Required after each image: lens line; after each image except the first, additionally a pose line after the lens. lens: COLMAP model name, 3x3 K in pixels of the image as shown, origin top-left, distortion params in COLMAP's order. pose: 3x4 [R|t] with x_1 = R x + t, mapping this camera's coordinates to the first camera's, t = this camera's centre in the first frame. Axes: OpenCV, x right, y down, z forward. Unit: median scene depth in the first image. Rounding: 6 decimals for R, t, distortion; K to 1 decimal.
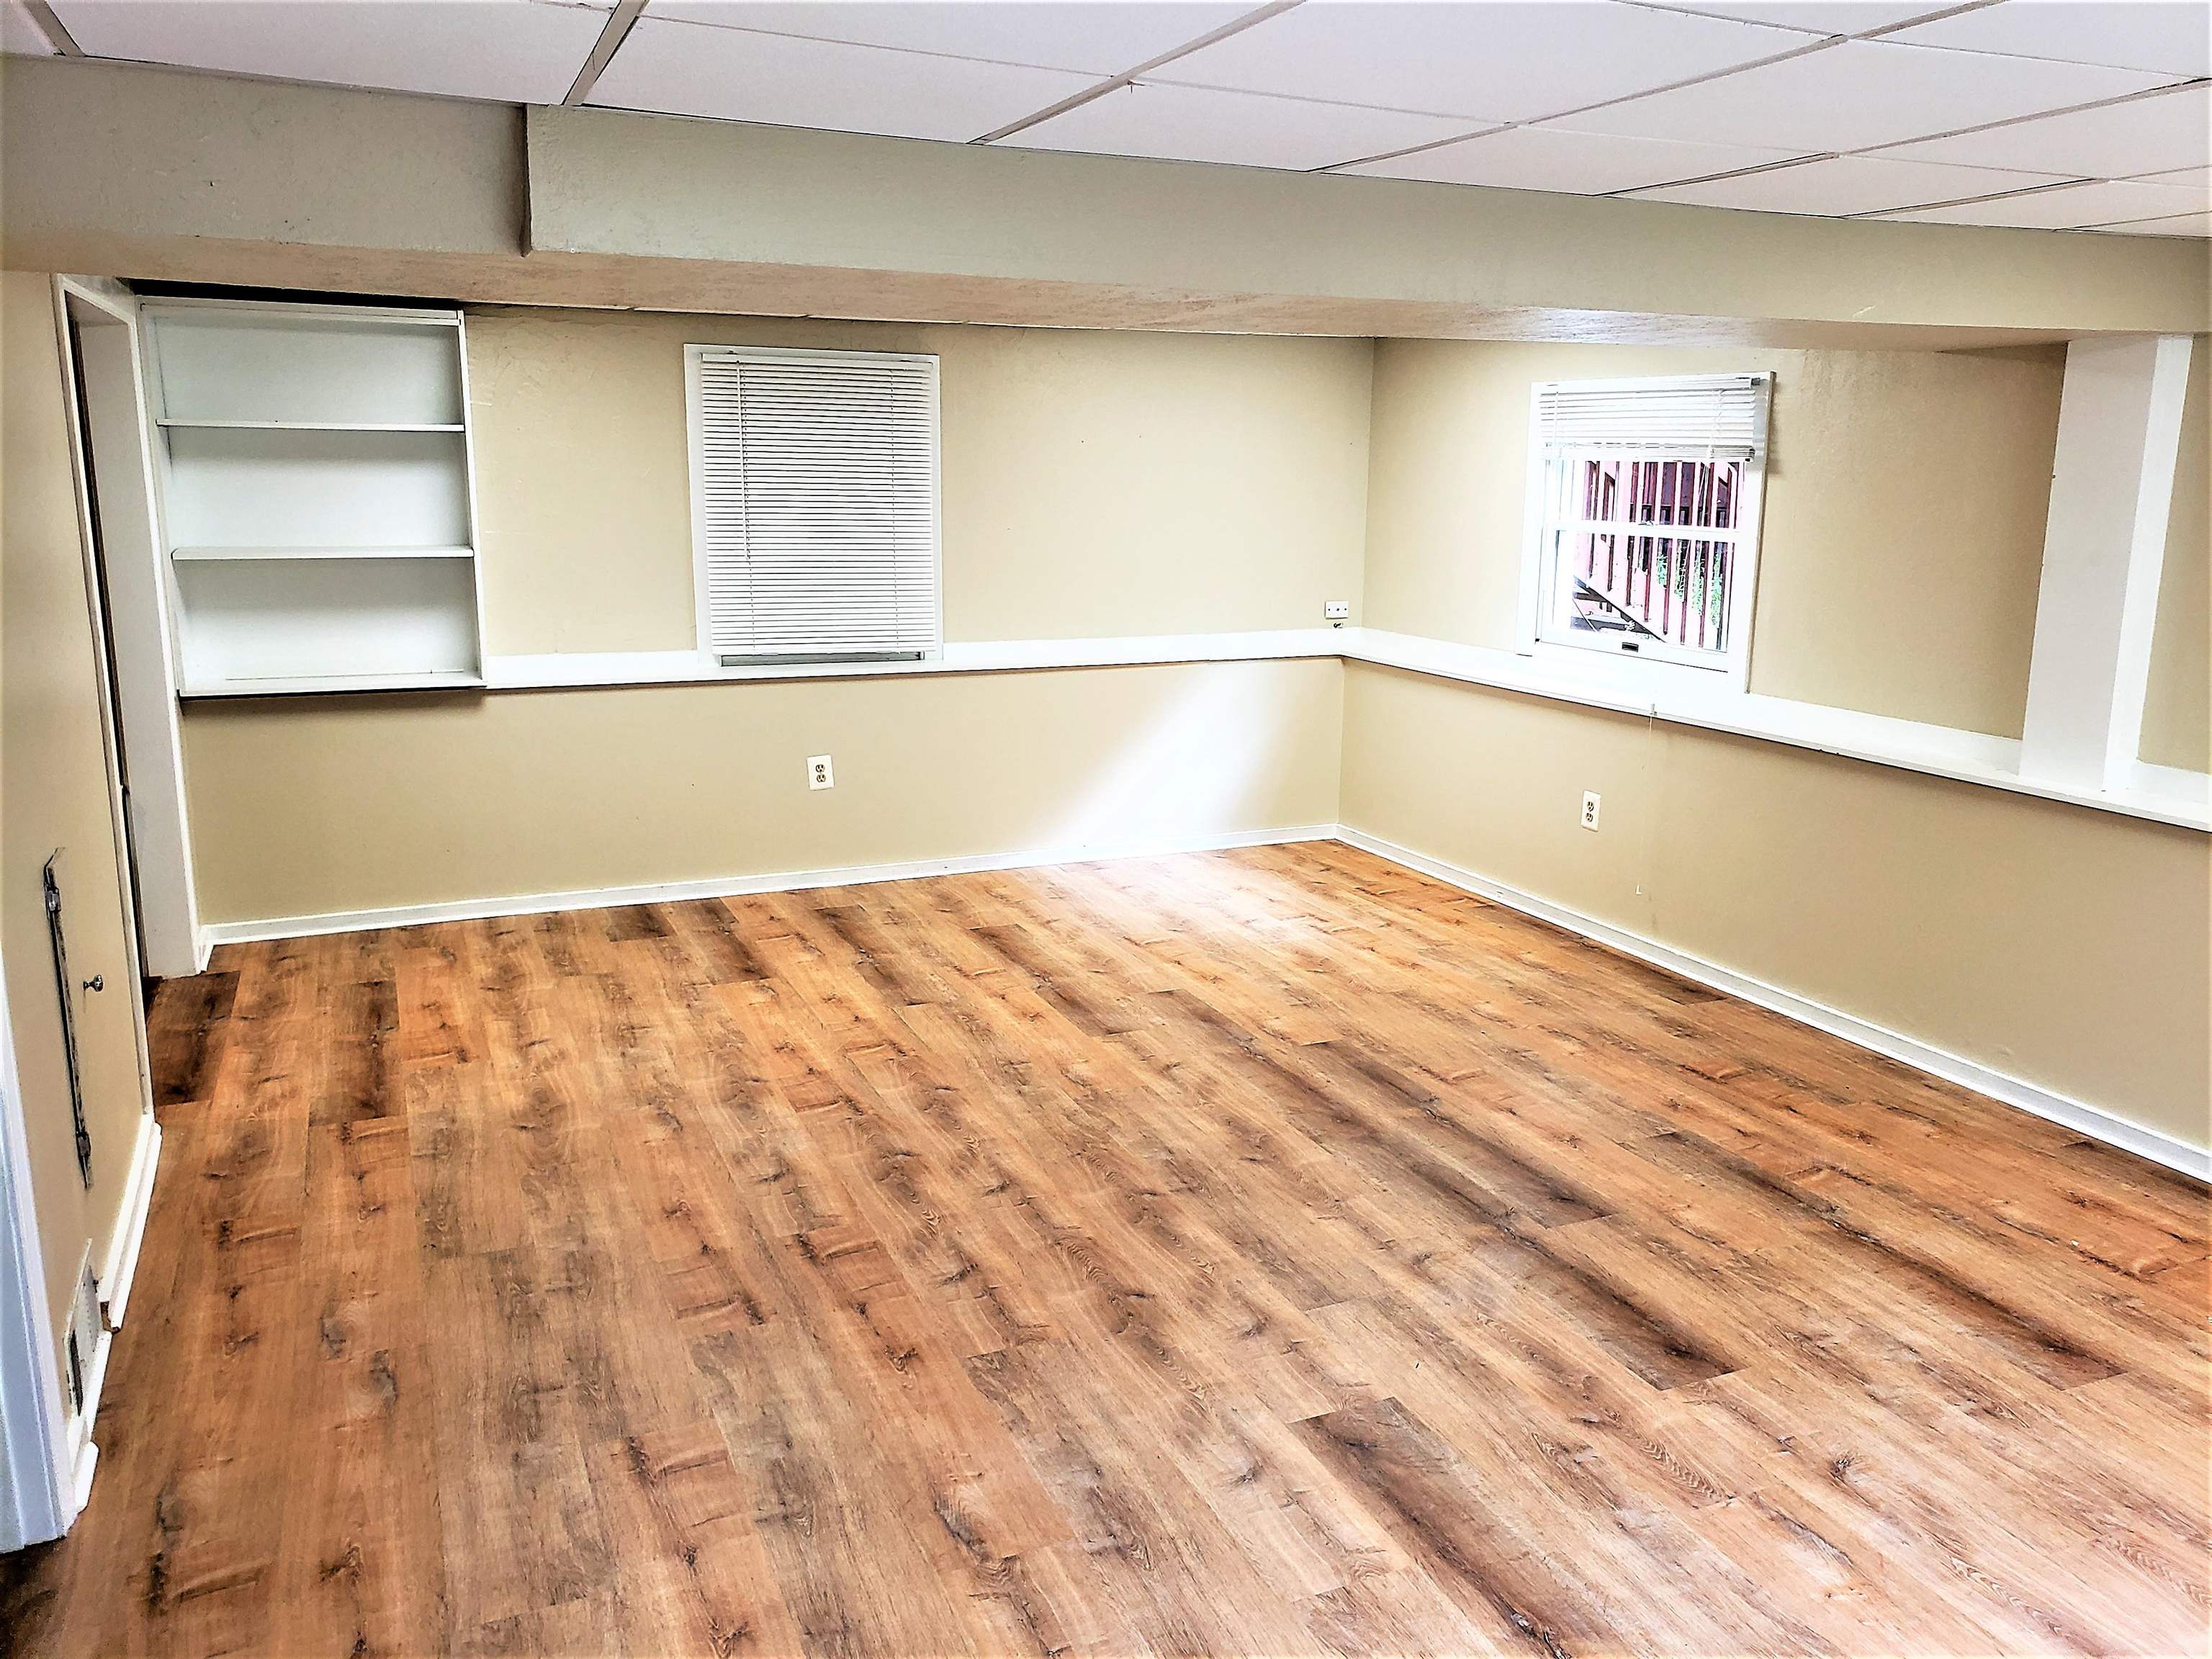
lens RADIAL K [[1726.7, 0, 1169.2], [0, 1726.7, 810.2], [0, 0, 1]] dist [0.030677, -0.010801]
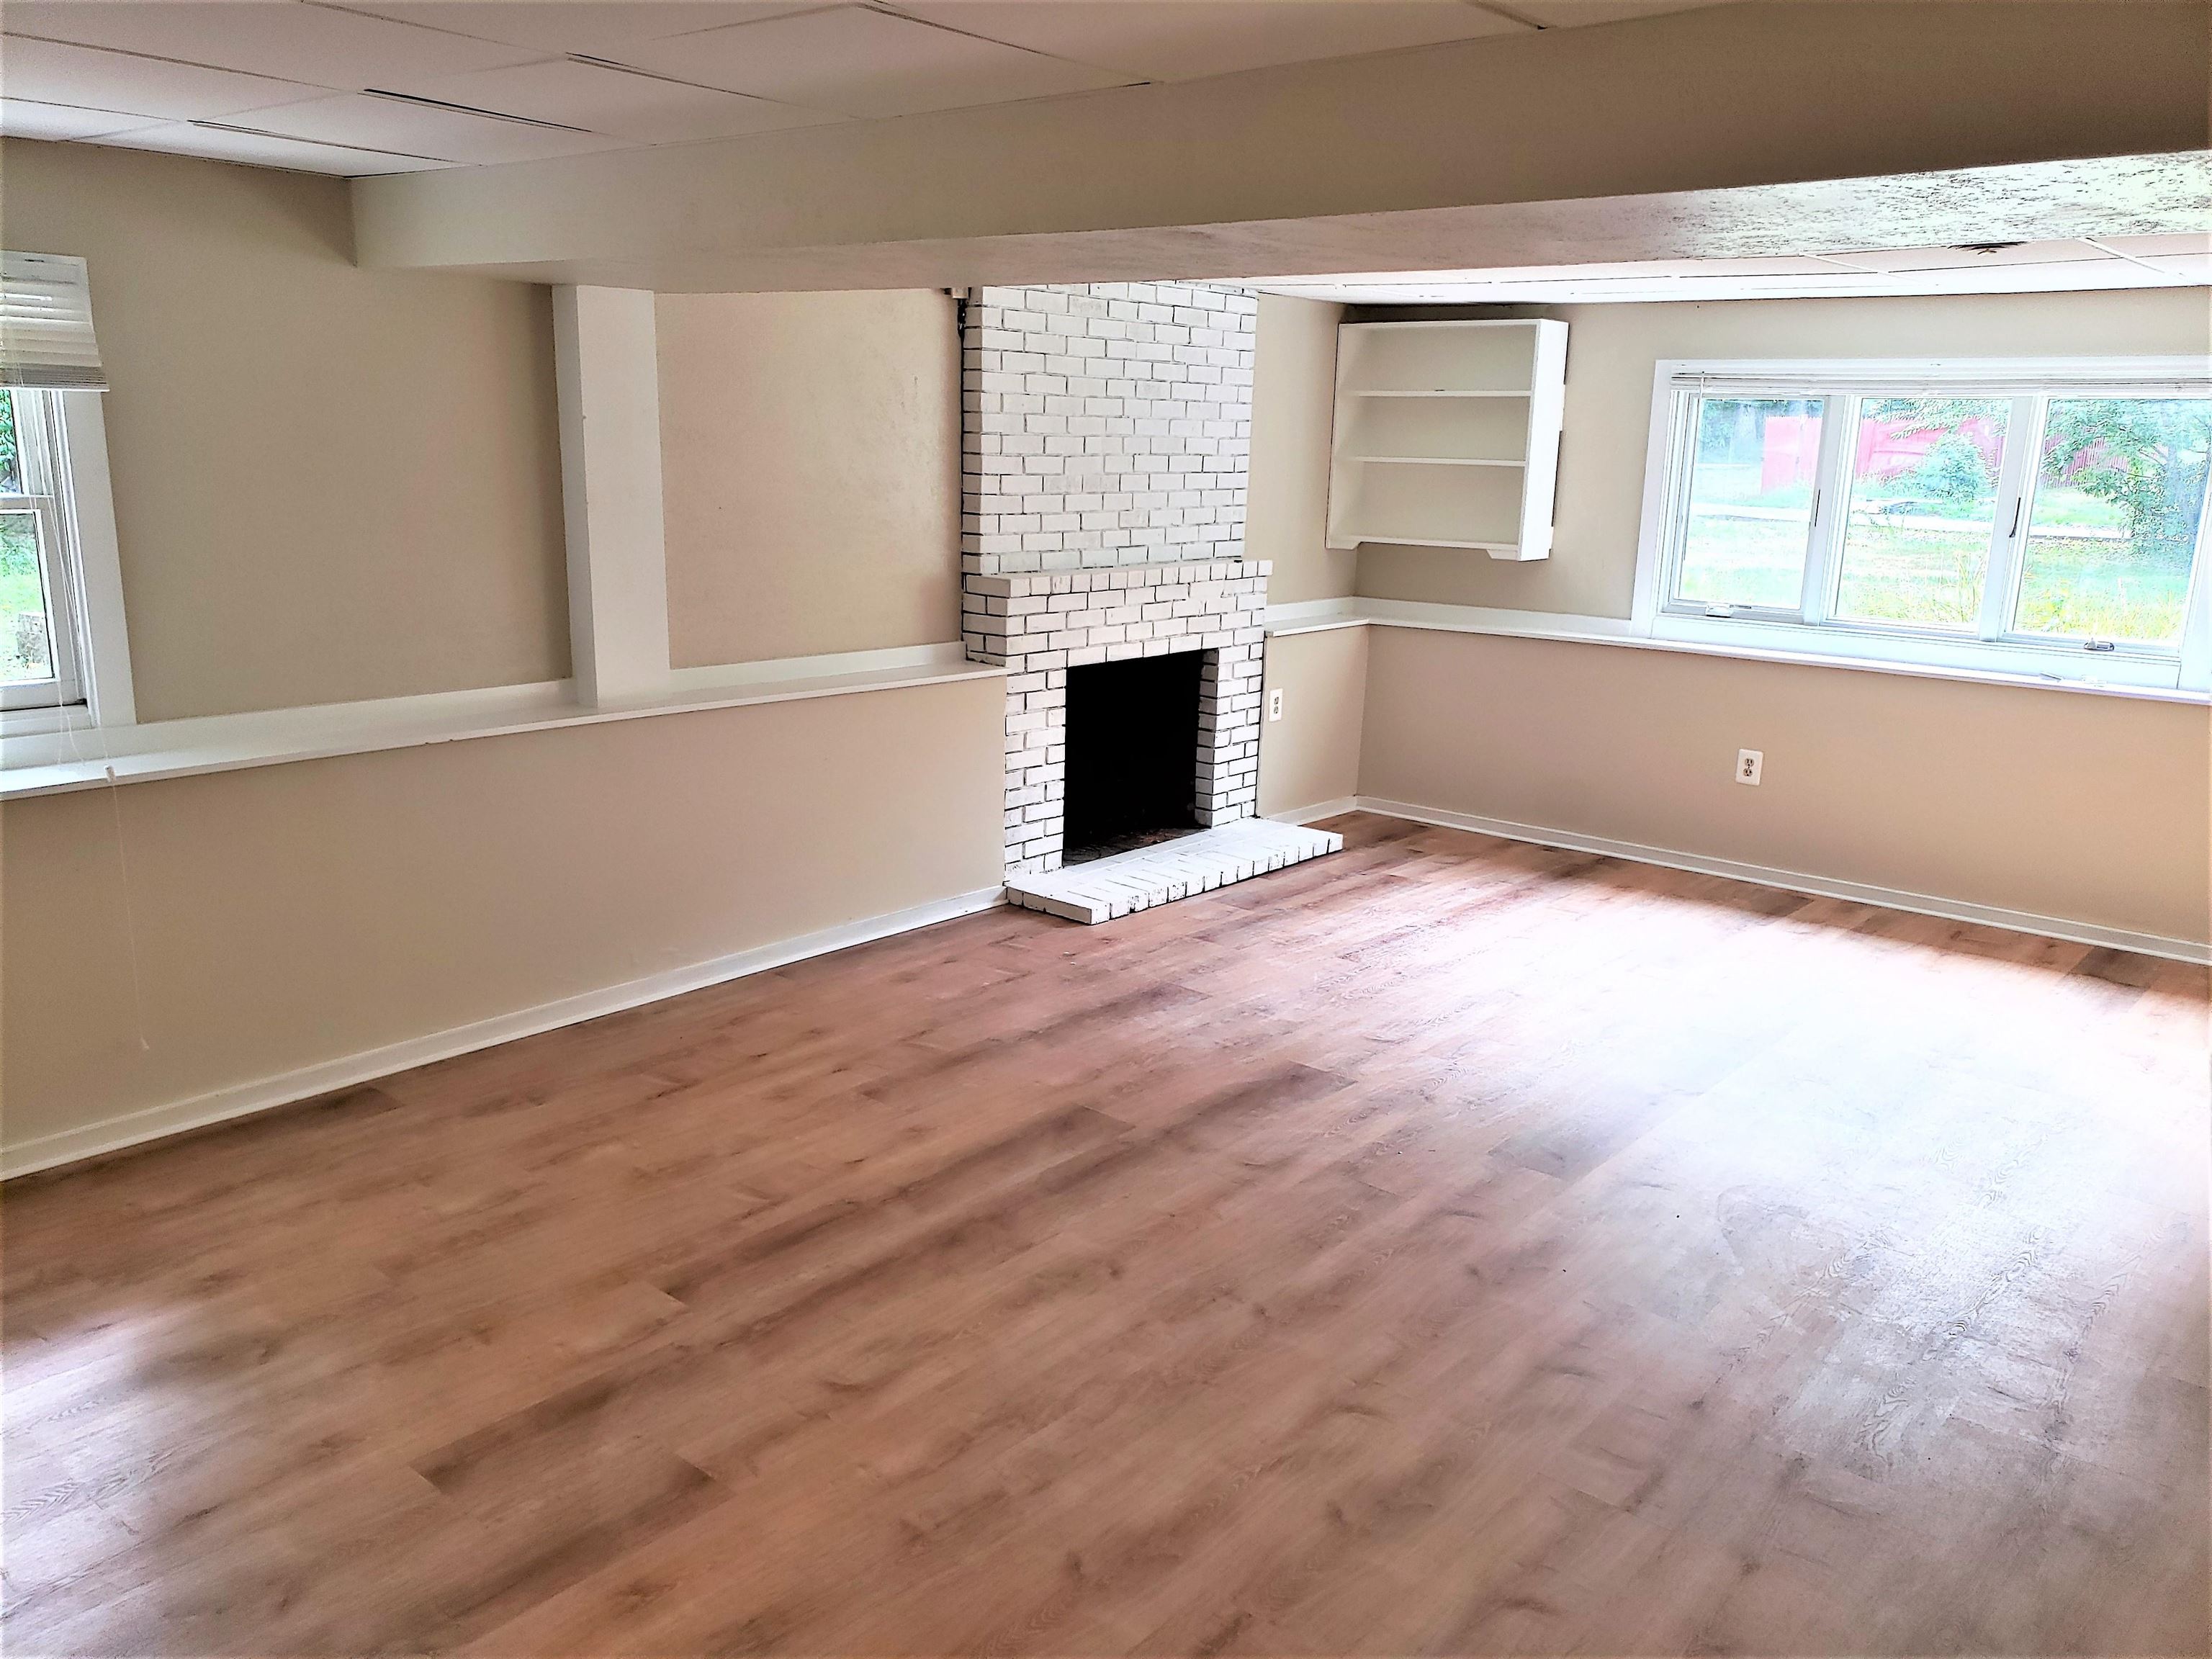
lens RADIAL K [[1726.7, 0, 1103.8], [0, 1726.7, 840.6], [0, 0, 1]] dist [0.030677, -0.010801]
pose [[-0.428827, -0.232303, 0.873008, -0.640943], [0.152674, 0.933835, 0.323484, -0.266118], [-0.890392, 0.272005, -0.364987, 1.286872]]
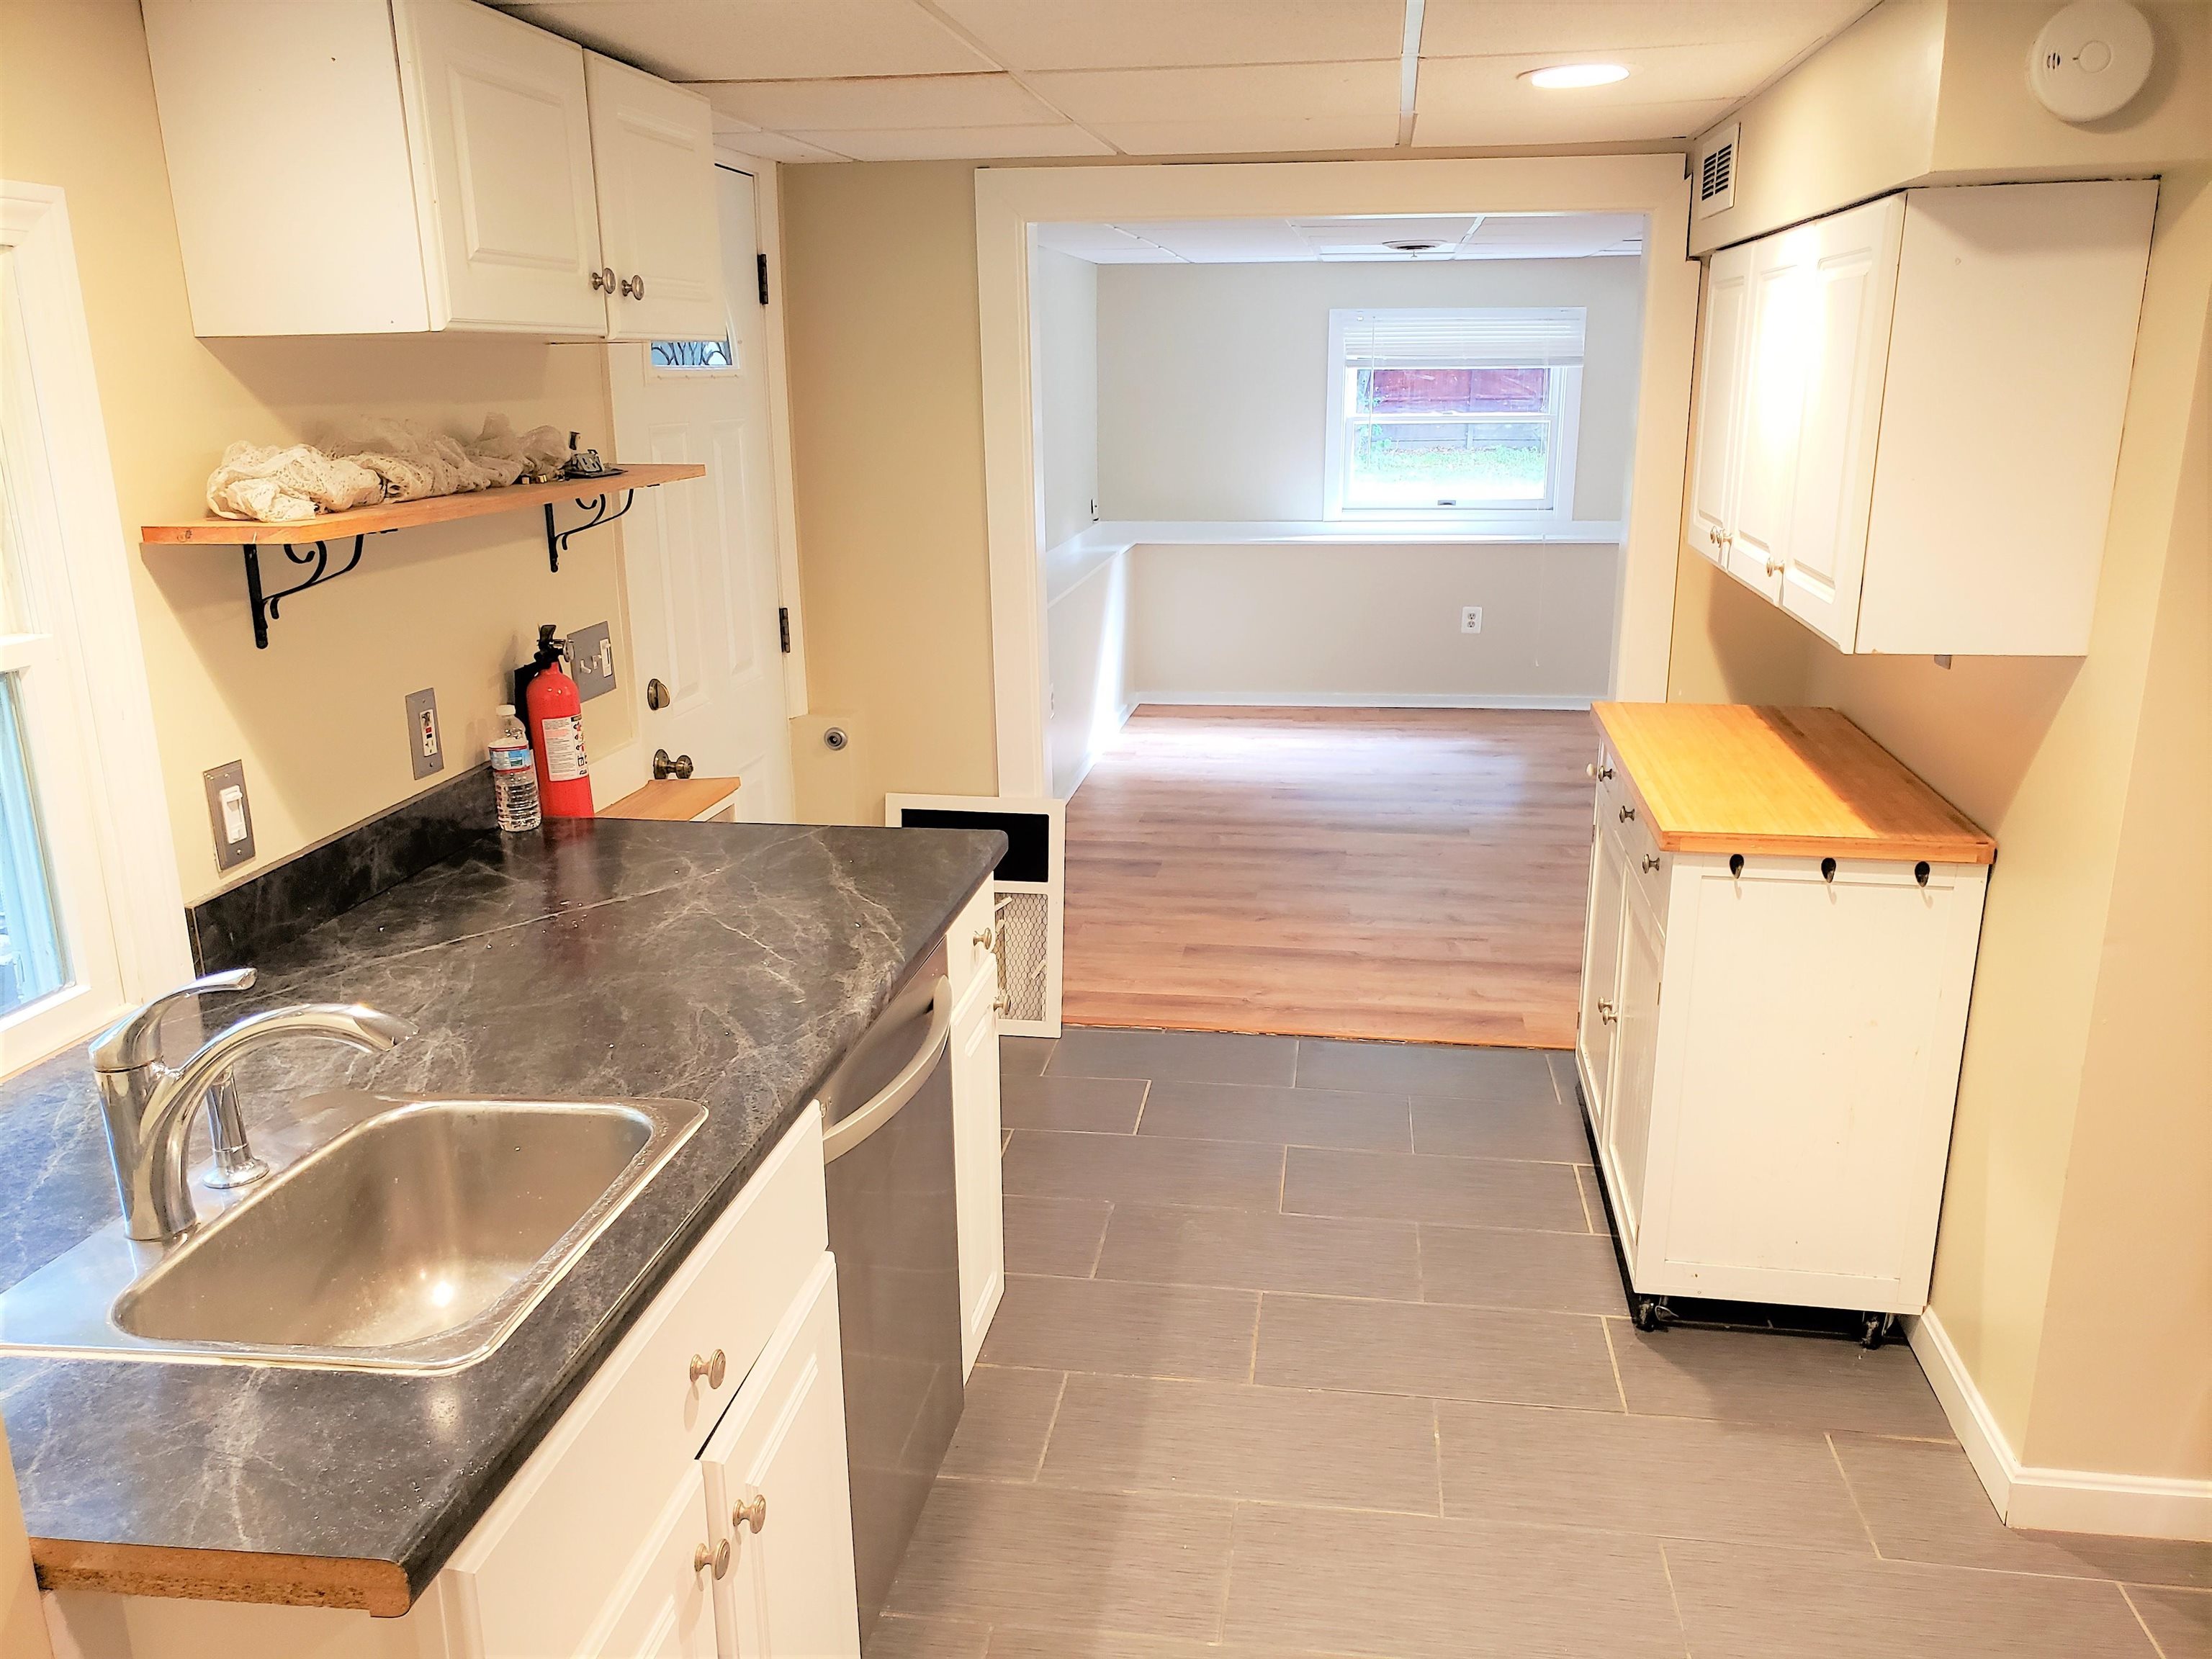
lens RADIAL K [[1726.7, 0, 1100.1], [0, 1726.7, 846.7], [0, 0, 1]] dist [0.030677, -0.010801]
pose [[0.548313, -0.237961, 0.801703, -1.645796], [0.181651, 0.969663, 0.163576, -0.158416], [-0.816306, 0.055939, 0.574904, 0.669524]]
